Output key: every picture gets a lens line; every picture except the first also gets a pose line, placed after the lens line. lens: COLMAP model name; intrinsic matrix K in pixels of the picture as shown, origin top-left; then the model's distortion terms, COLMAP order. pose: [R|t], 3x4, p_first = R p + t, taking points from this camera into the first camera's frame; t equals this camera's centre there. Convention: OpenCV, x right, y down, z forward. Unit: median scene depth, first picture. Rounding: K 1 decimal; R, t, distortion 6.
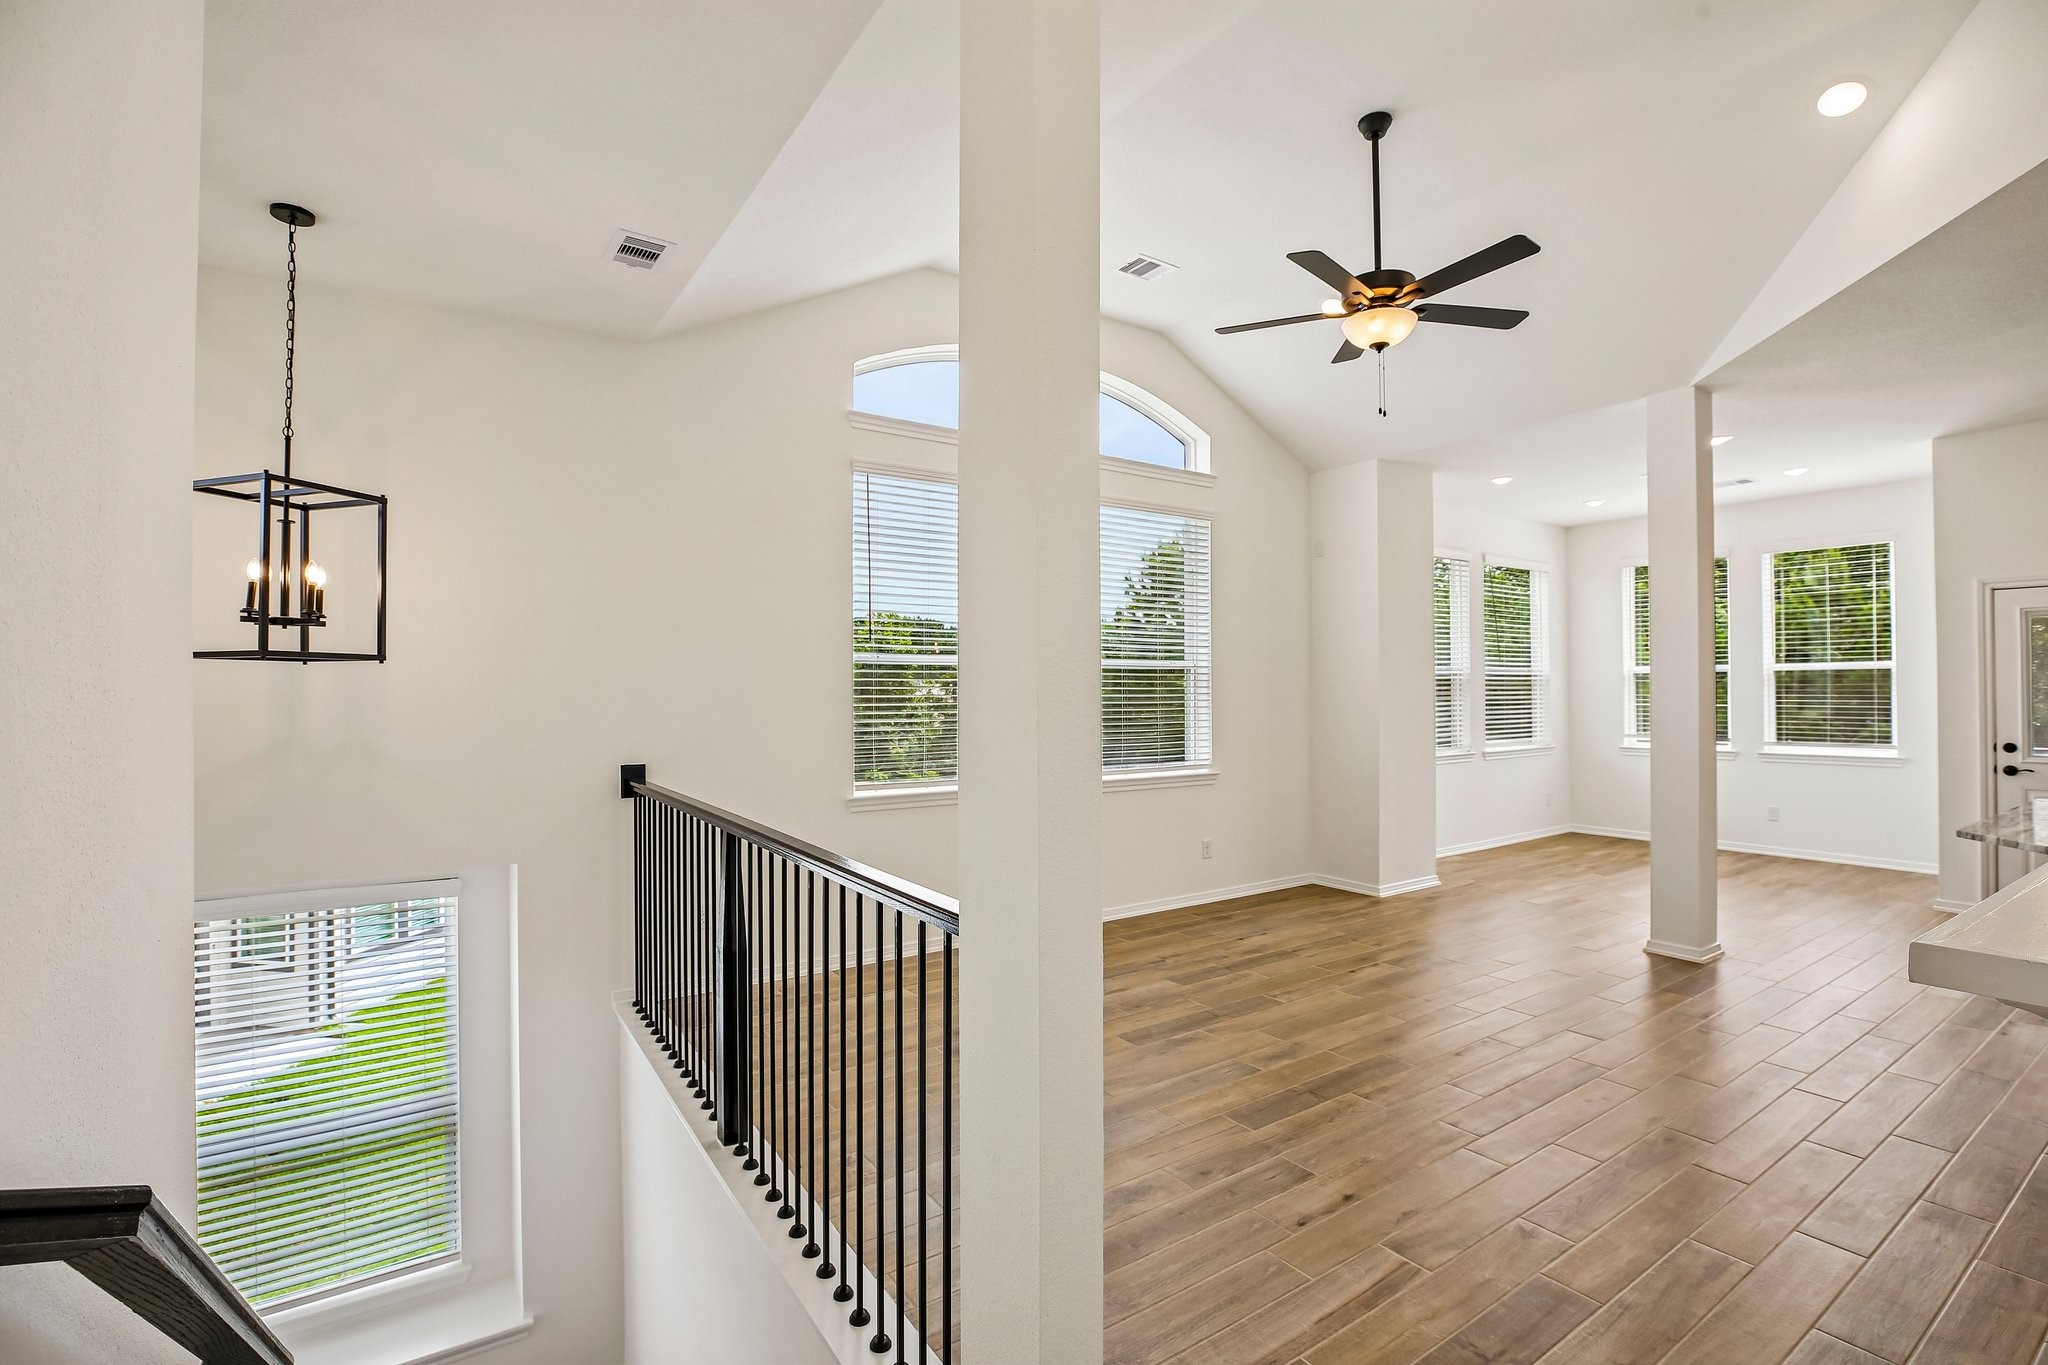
lens RADIAL K [[925.1, 0, 1024.8], [0, 925.1, 690.0], [0, 0, 1]] dist [-0.041476, 0.010184]
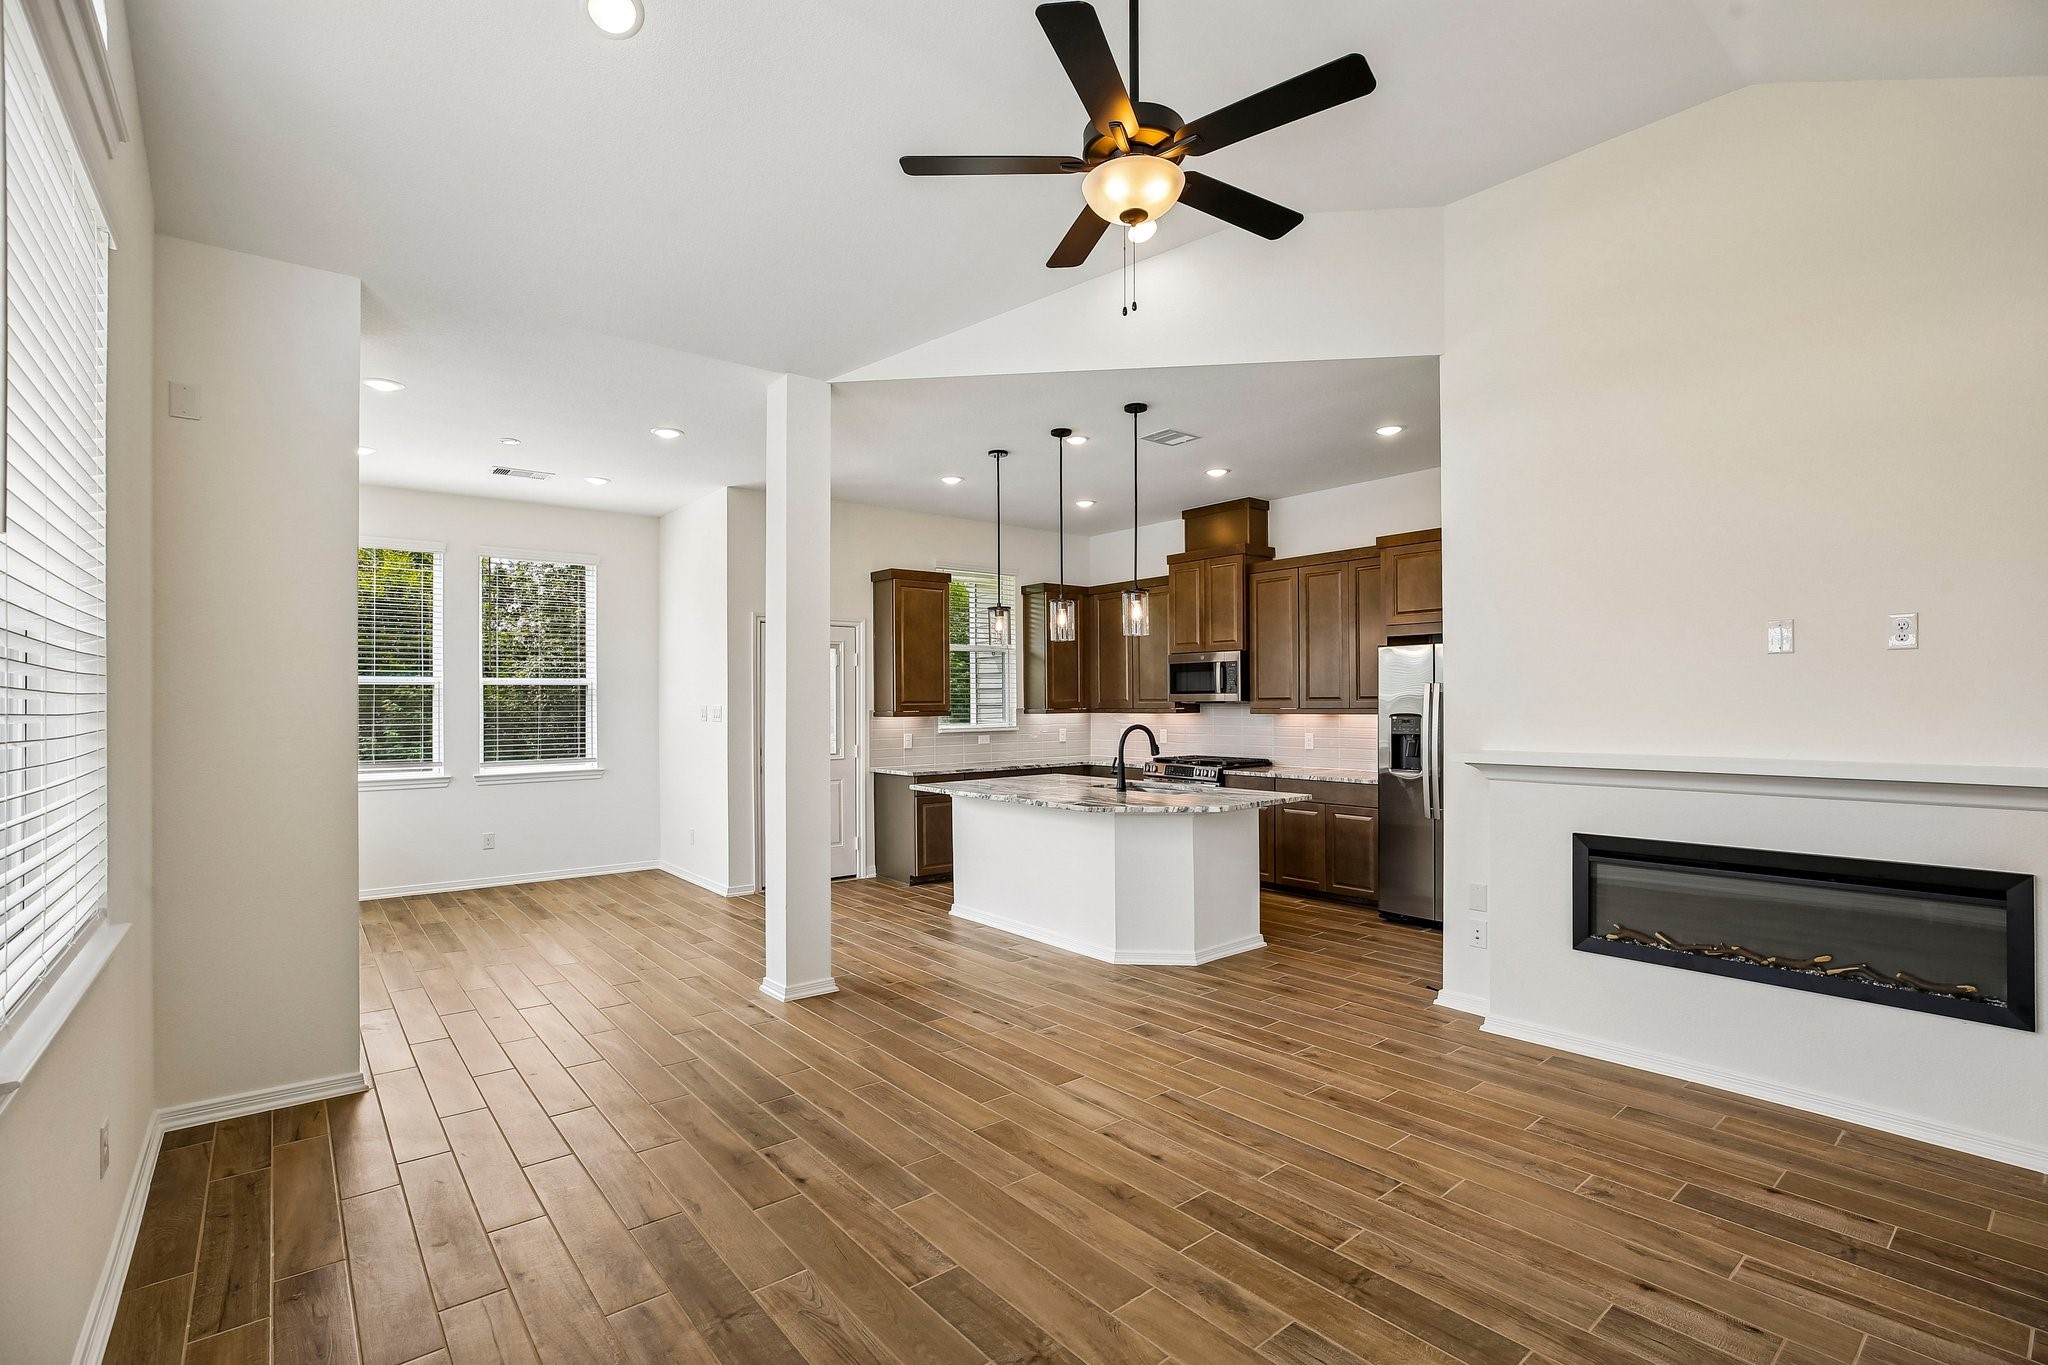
lens RADIAL K [[930.0, 0, 1022.4], [0, 930.0, 691.3], [0, 0, 1]] dist [-0.053341, 0.018591]
pose [[-0.091240, 0.016086, 0.995699, -0.234153], [0.003746, 0.999868, -0.015810, 0.004017], [-0.995822, 0.002287, -0.091288, 0.876747]]
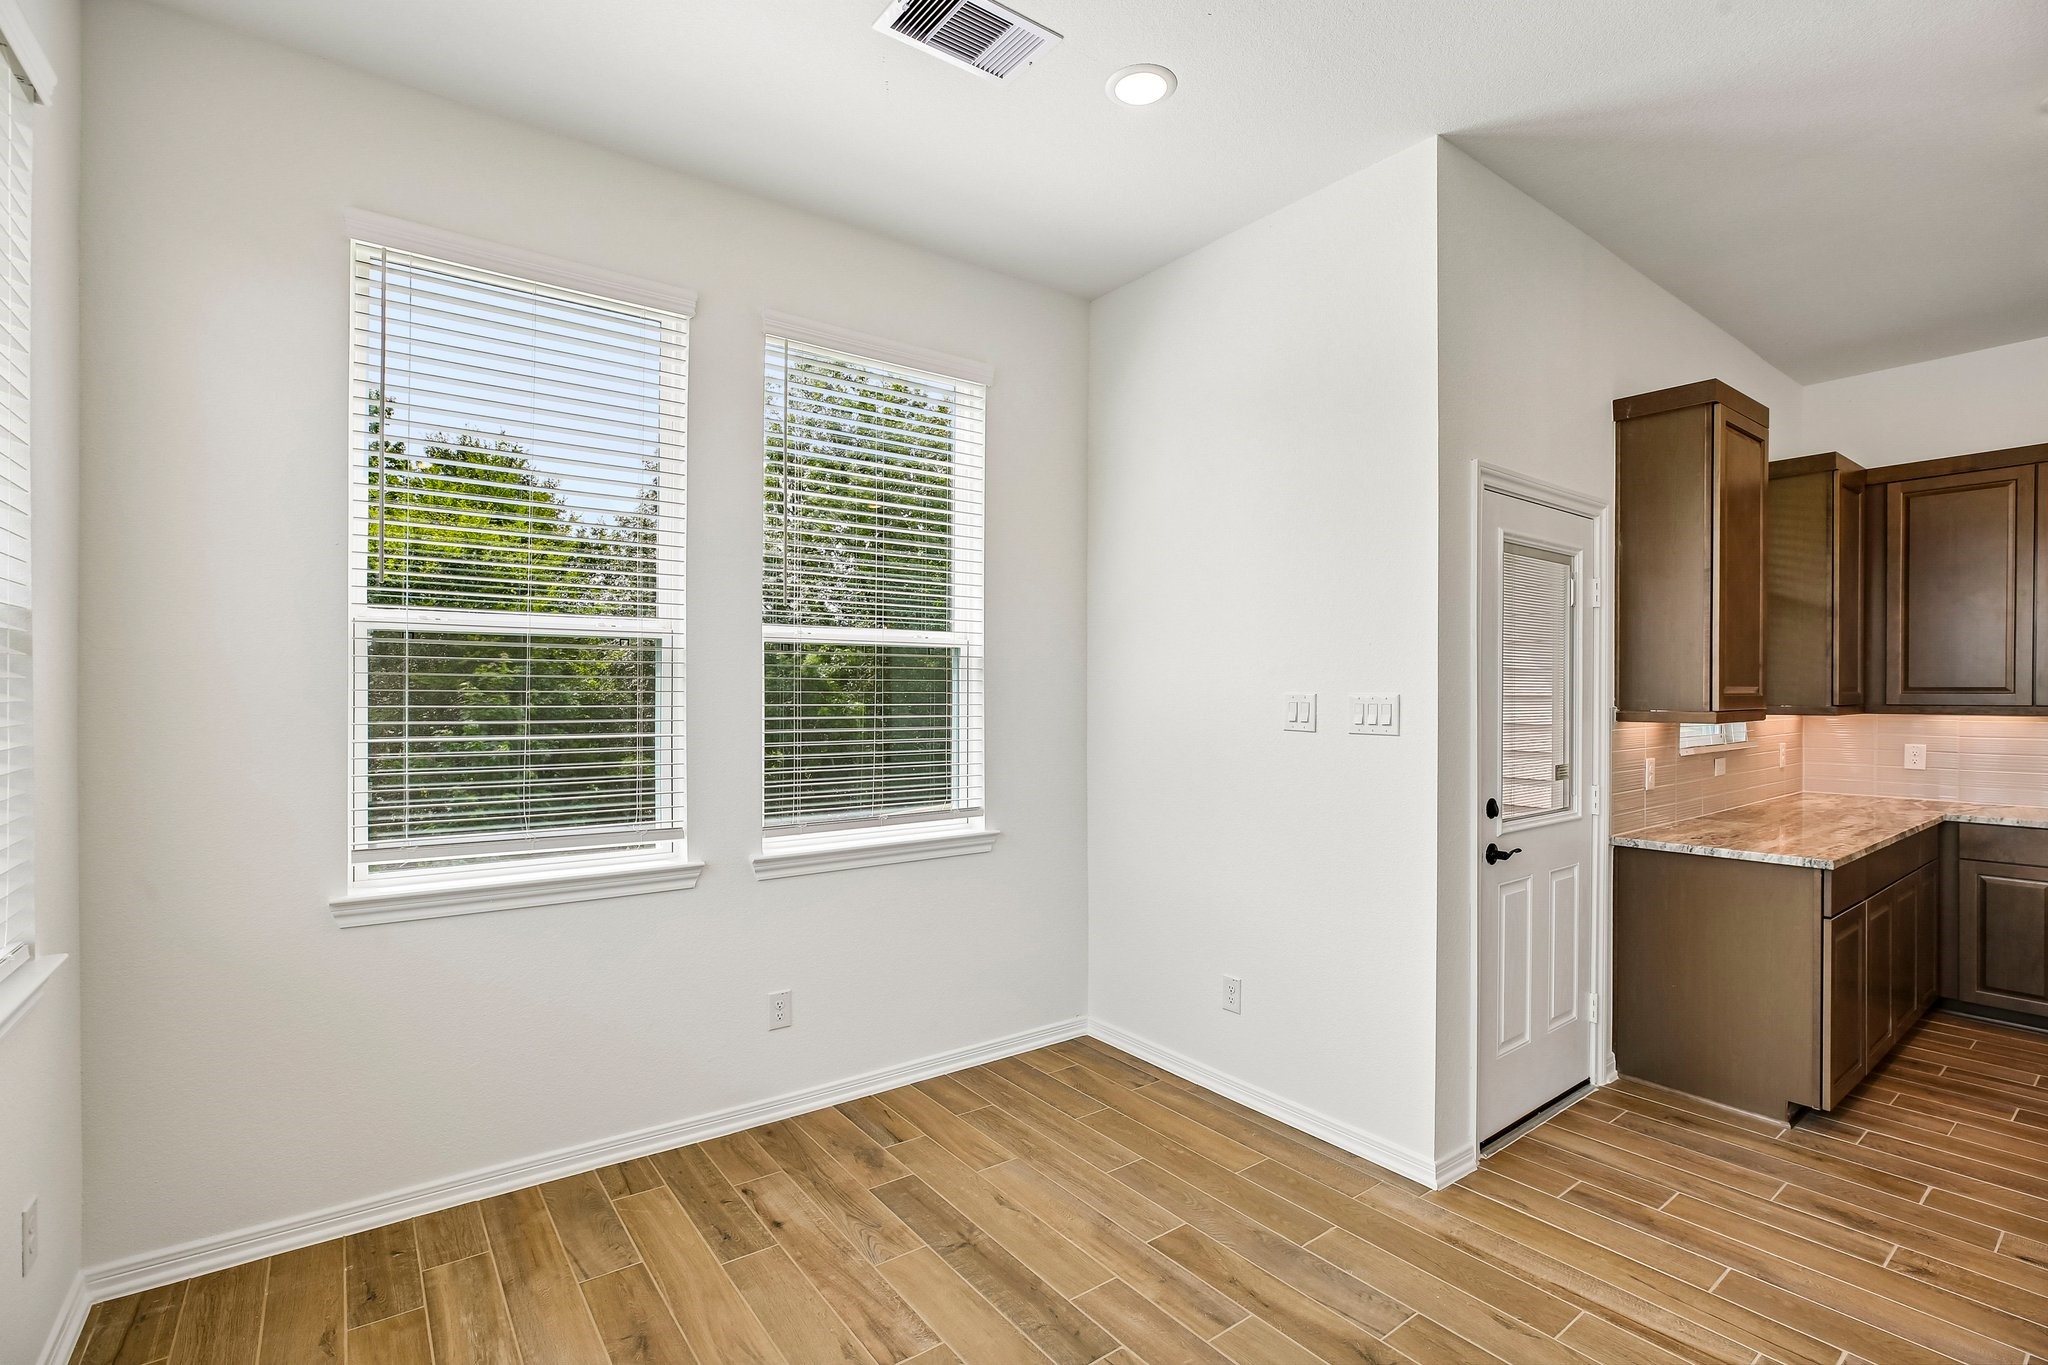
lens RADIAL K [[975.6, 0, 1008.8], [0, 975.6, 685.3], [0, 0, 1]] dist [-0.001219, -0.000300]
pose [[-0.058605, 0.007949, 0.998250, 0.642190], [-0.006588, 0.999943, -0.008349, 0.002641], [-0.998259, -0.007066, -0.058550, 1.485712]]
